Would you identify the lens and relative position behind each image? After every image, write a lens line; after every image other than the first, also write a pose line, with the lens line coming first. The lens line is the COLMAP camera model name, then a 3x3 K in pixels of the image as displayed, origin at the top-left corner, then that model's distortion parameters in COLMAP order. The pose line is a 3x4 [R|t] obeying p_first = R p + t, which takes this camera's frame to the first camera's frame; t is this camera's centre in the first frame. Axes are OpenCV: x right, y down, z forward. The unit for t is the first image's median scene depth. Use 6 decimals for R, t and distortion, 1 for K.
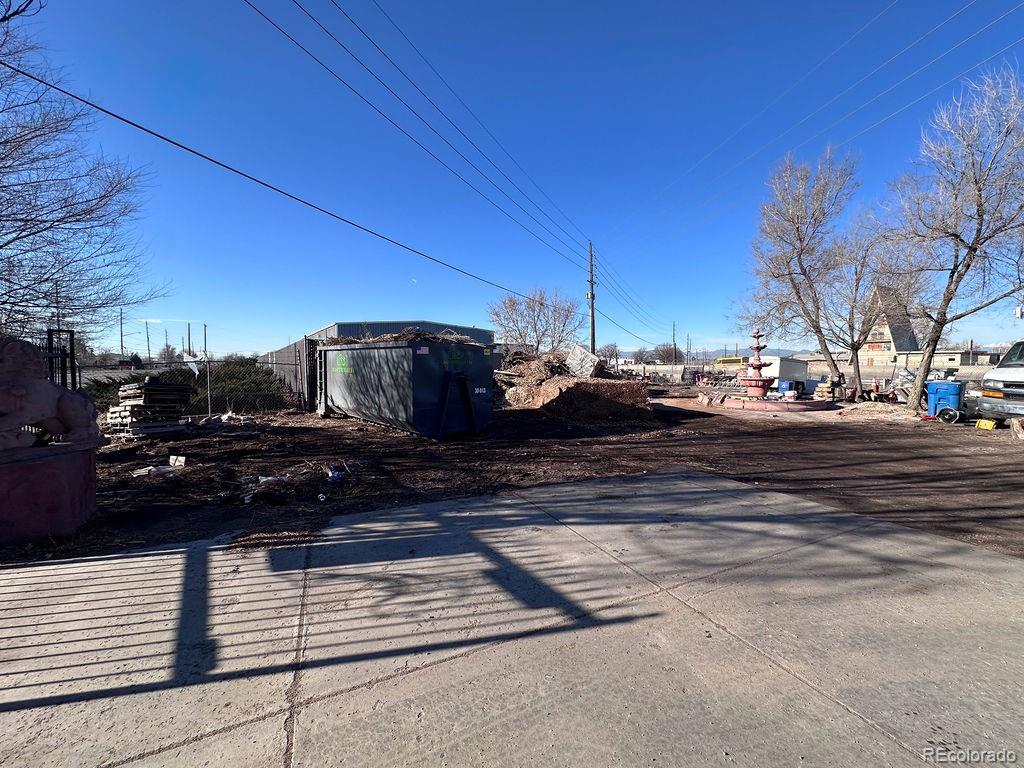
lens RADIAL K [[407.6, 0, 512.9], [0, 407.6, 384.1], [0, 0, 1]] dist [-0.002878, 0.000078]
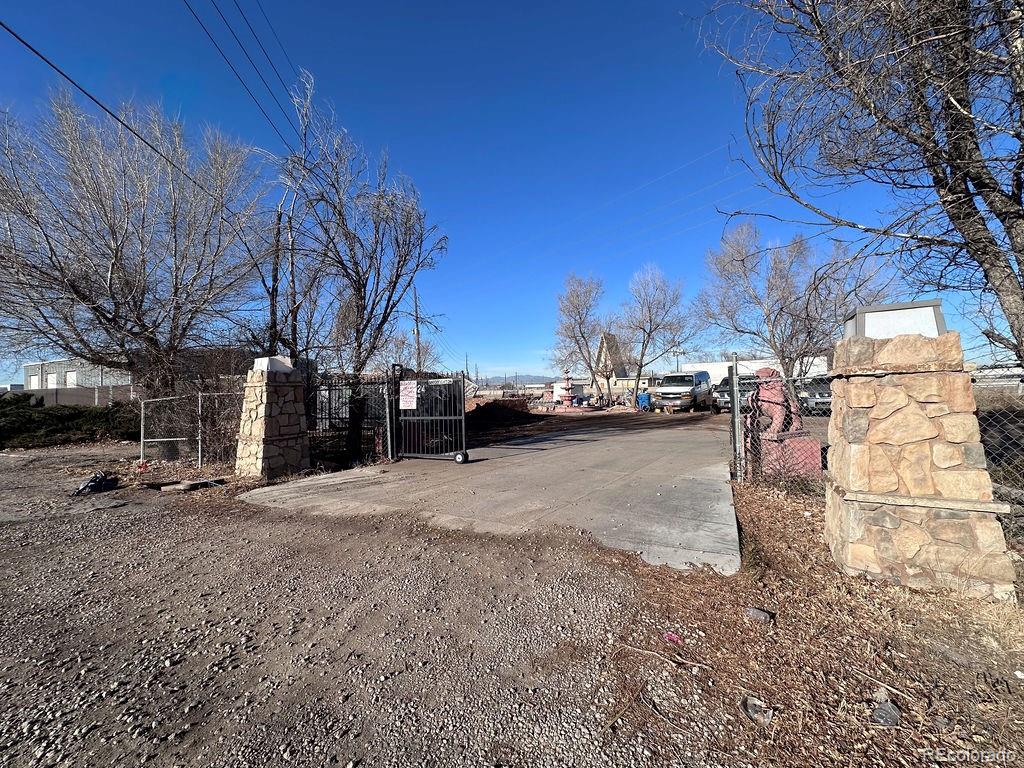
lens RADIAL K [[407.6, 0, 511.0], [0, 407.6, 383.4], [0, 0, 1]] dist [-0.002878, 0.000078]
pose [[0.873141, -0.011386, 0.487334, -0.512659], [0.044735, 0.997380, -0.056847, 0.024737], [-0.485410, 0.071436, 0.871363, -0.462782]]
